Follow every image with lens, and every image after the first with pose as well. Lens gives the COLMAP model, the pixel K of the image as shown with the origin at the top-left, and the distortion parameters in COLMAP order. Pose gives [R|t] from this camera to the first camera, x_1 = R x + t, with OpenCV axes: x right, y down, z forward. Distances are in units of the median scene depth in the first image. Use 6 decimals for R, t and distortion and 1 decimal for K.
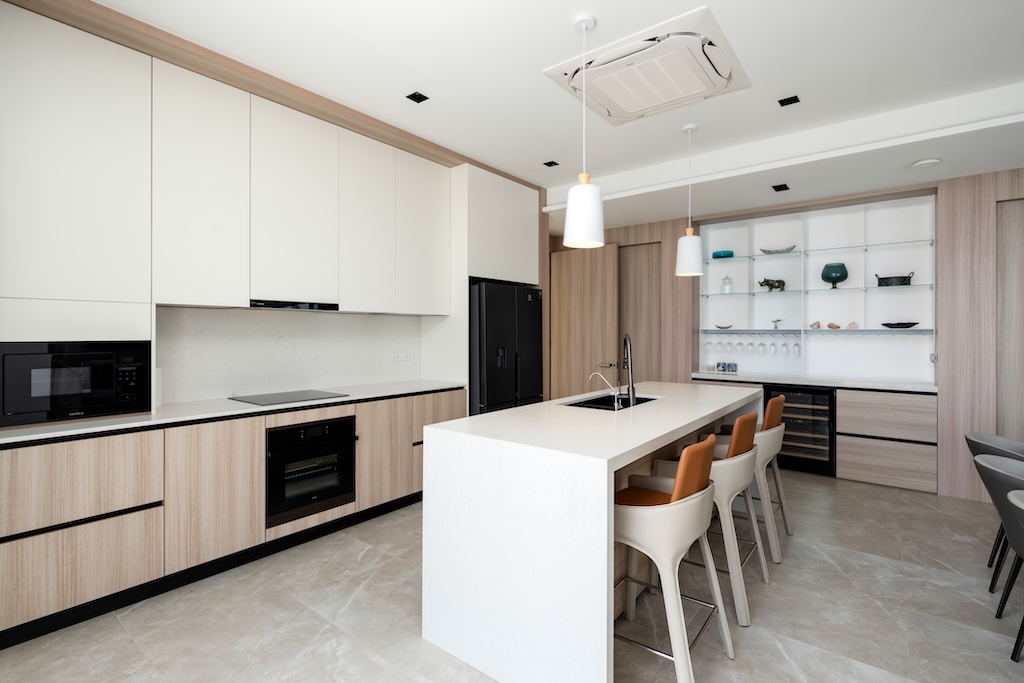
lens RADIAL K [[470.0, 0, 511.7], [0, 470.0, 338.4], [0, 0, 1]] dist [0.000446, 0.000129]
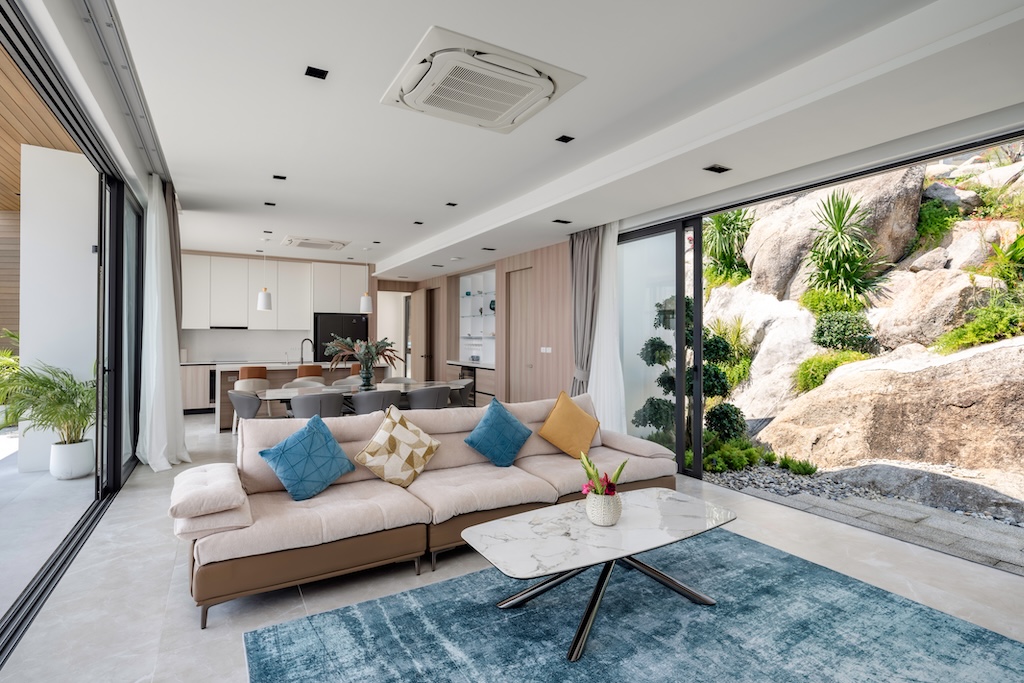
lens RADIAL K [[495.6, 0, 512.8], [0, 495.6, 338.5], [0, 0, 1]] dist [0.000745, 0.000044]
pose [[0.934482, 0.001567, -0.356007, 1.536442], [-0.006298, 0.999907, -0.012130, 0.012794], [0.355955, 0.013578, 0.934404, -0.809207]]
